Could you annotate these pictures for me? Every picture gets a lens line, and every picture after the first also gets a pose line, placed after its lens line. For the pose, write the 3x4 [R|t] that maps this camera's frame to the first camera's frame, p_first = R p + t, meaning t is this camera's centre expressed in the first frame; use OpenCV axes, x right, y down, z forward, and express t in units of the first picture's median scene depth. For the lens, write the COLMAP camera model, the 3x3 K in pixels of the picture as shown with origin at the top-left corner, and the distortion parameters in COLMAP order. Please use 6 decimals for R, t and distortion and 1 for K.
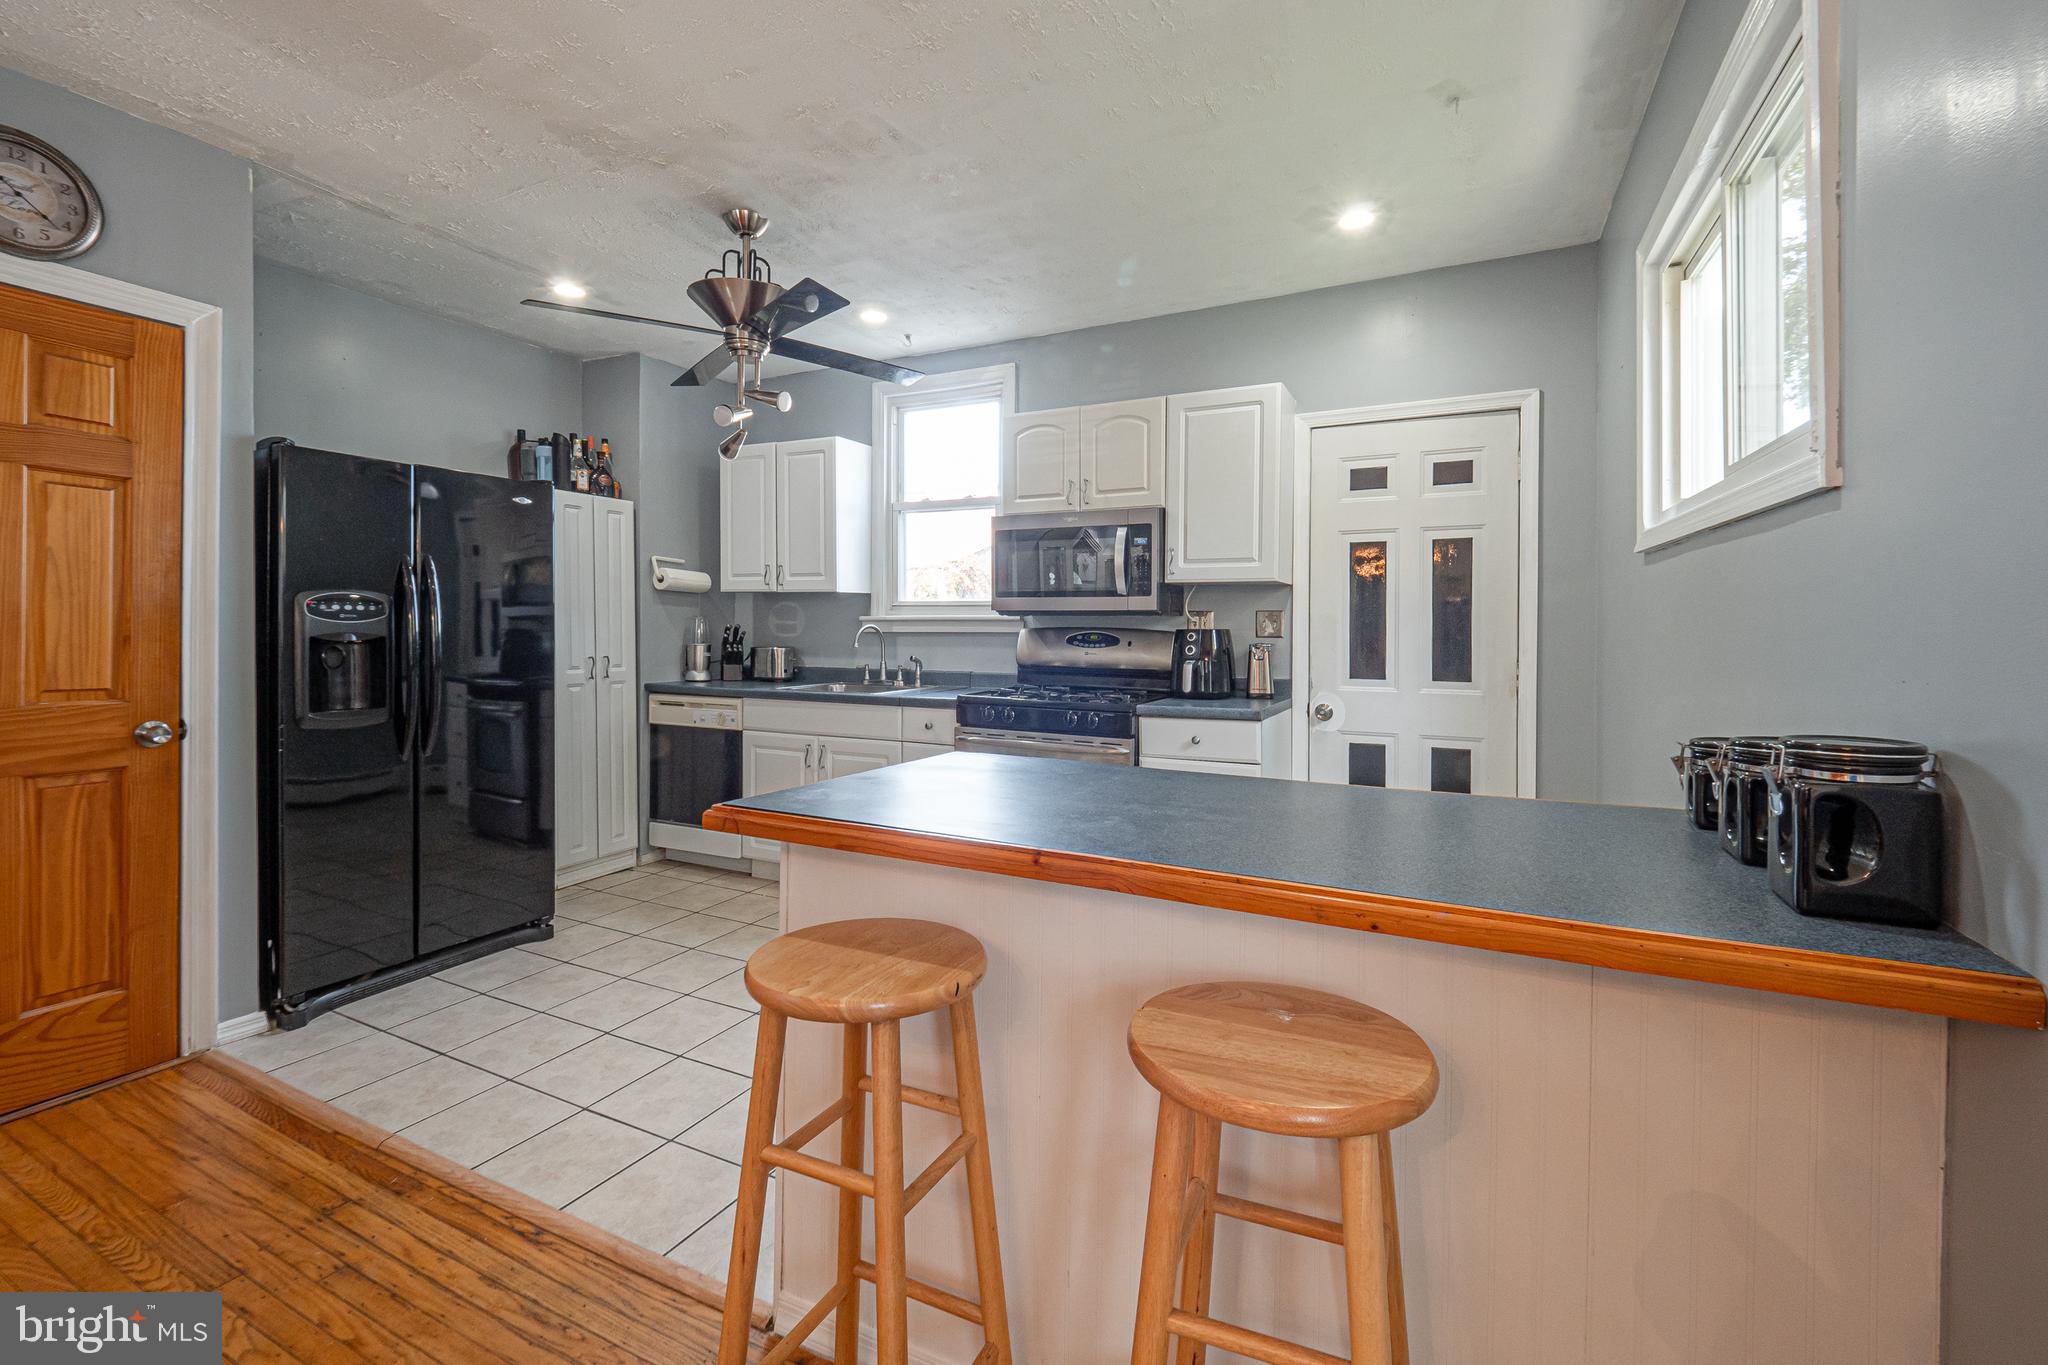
lens RADIAL K [[900.6, 0, 977.8], [0, 900.6, 644.3], [0, 0, 1]] dist [0.013017, -0.000318]
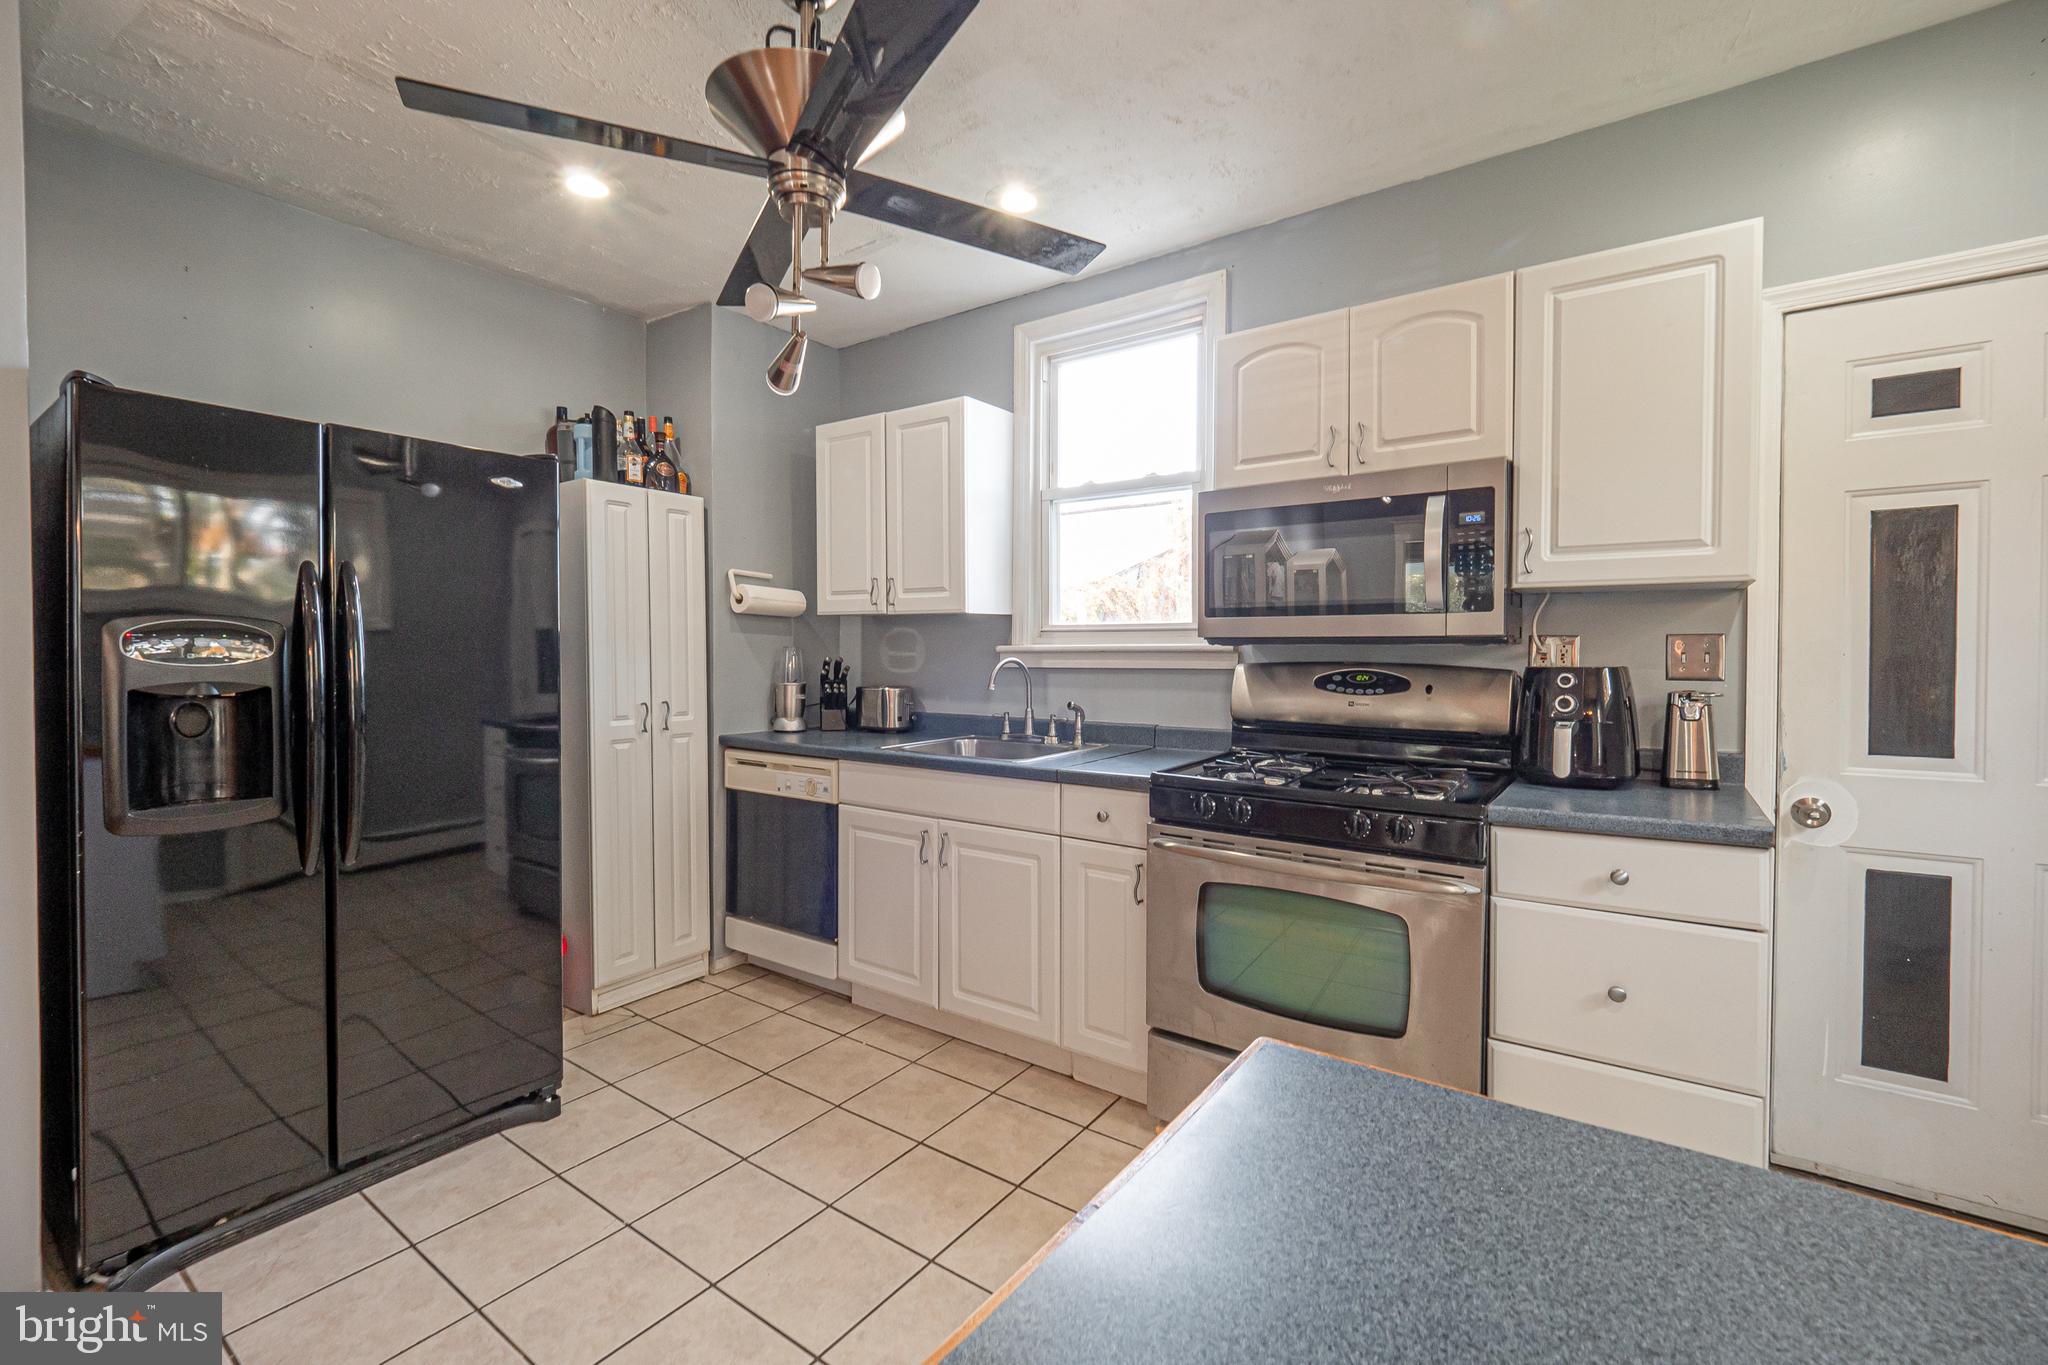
lens RADIAL K [[927.6, 0, 955.3], [0, 927.6, 671.3], [0, 0, 1]] dist [0.023460, -0.018828]
pose [[0.984708, -0.001234, -0.174209, -0.040780], [0.001425, 0.999999, 0.000972, -0.013976], [0.174207, -0.001205, 0.984708, 0.308131]]
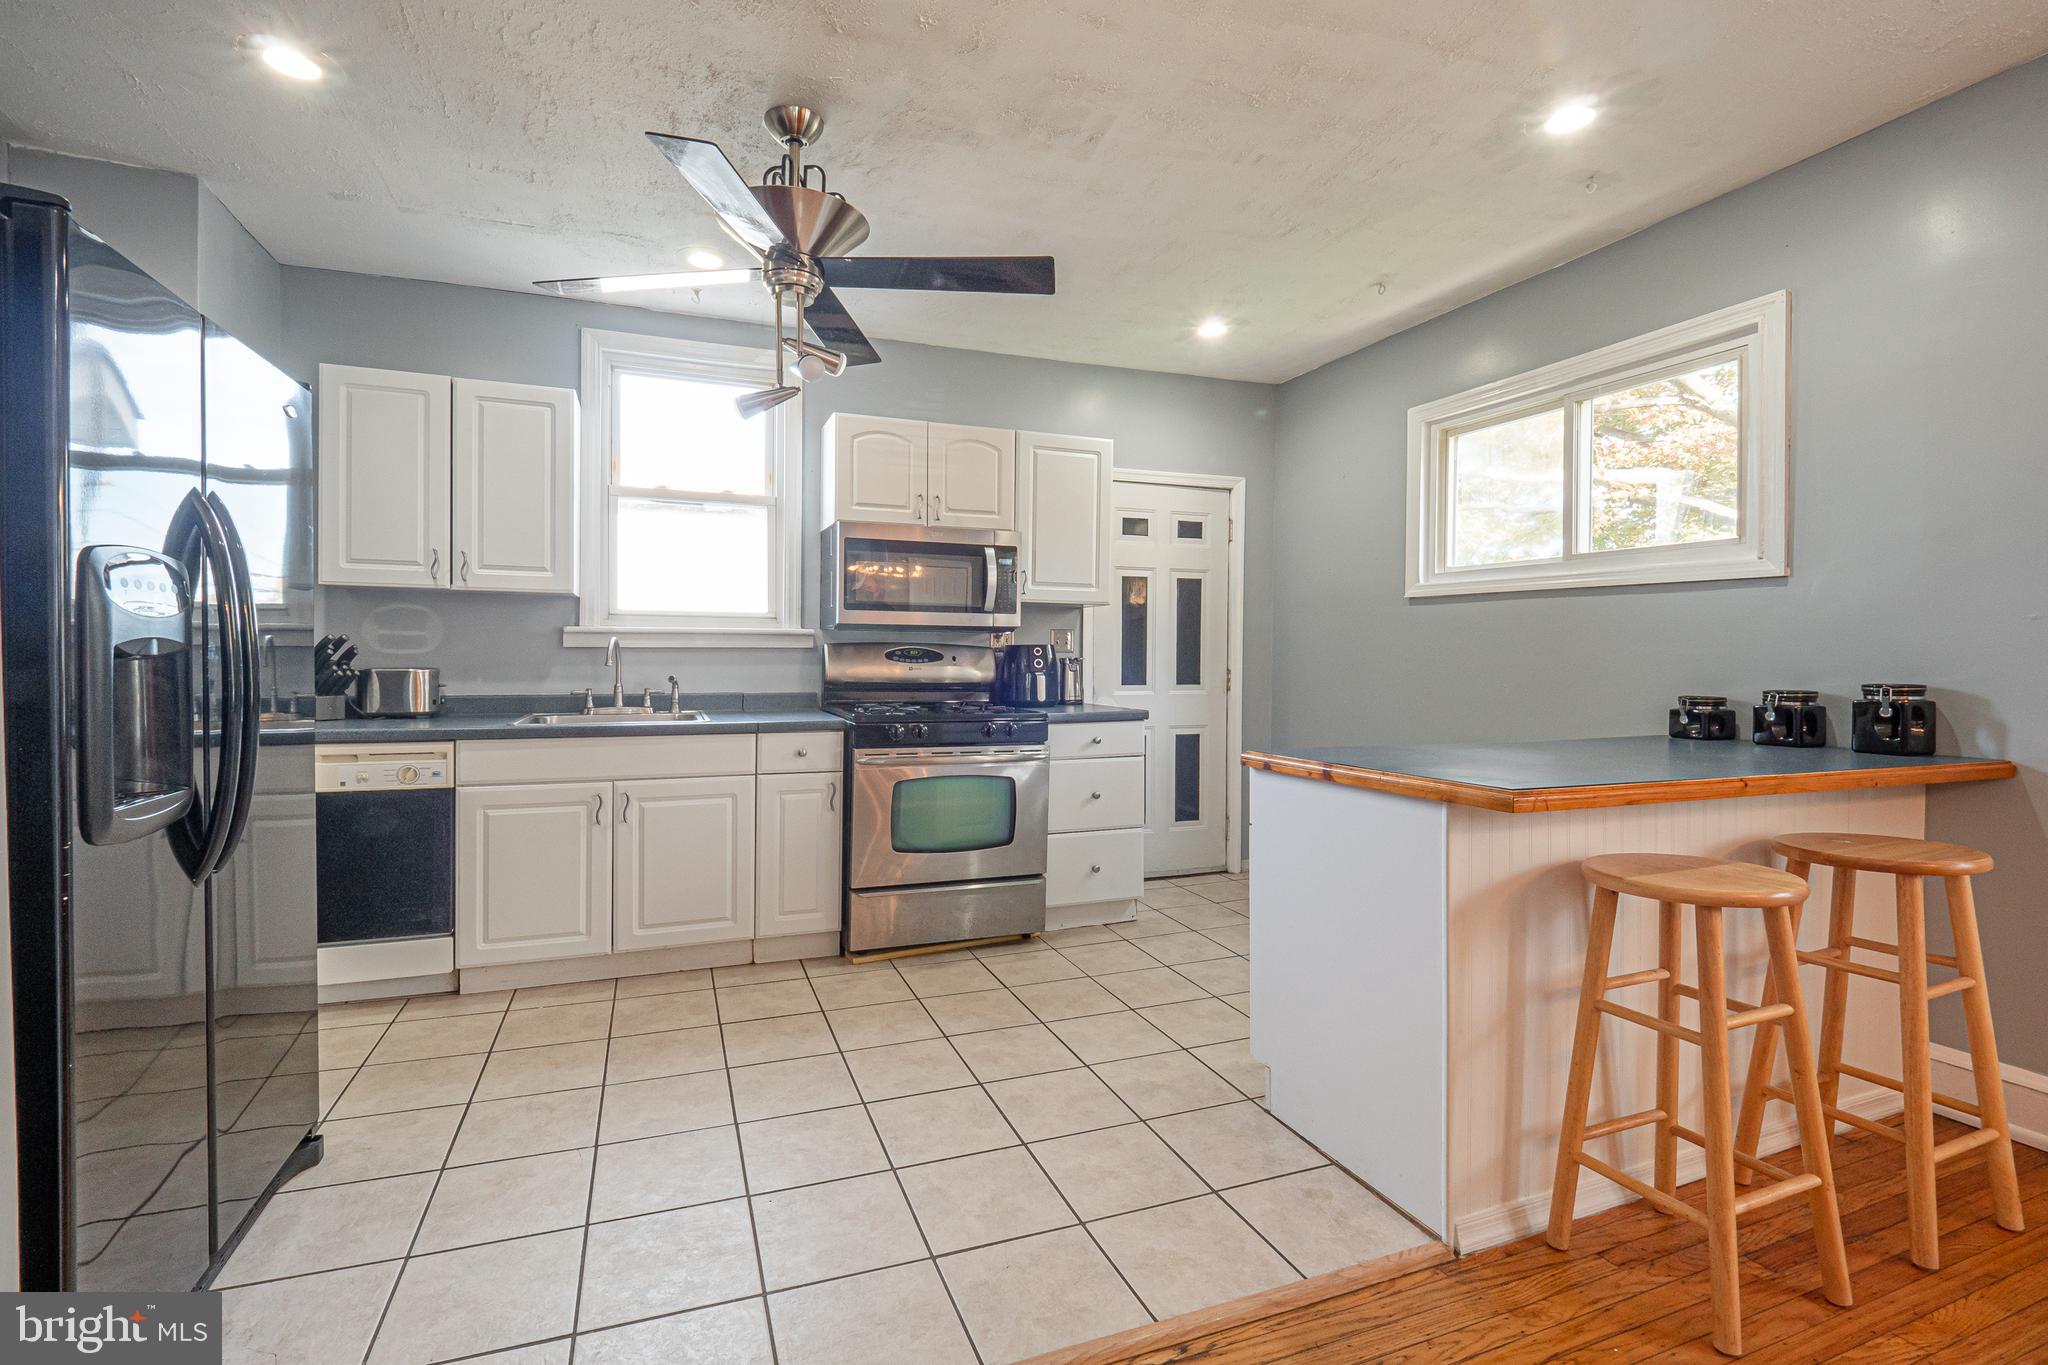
lens RADIAL K [[879.5, 0, 1054.8], [0, 879.5, 671.2], [0, 0, 1]] dist [0.000752, 0.000008]
pose [[0.677624, -0.014709, 0.735261, -0.496568], [0.010027, 0.999892, 0.010762, 0.004199], [-0.735340, 0.000080, 0.677698, 0.224834]]
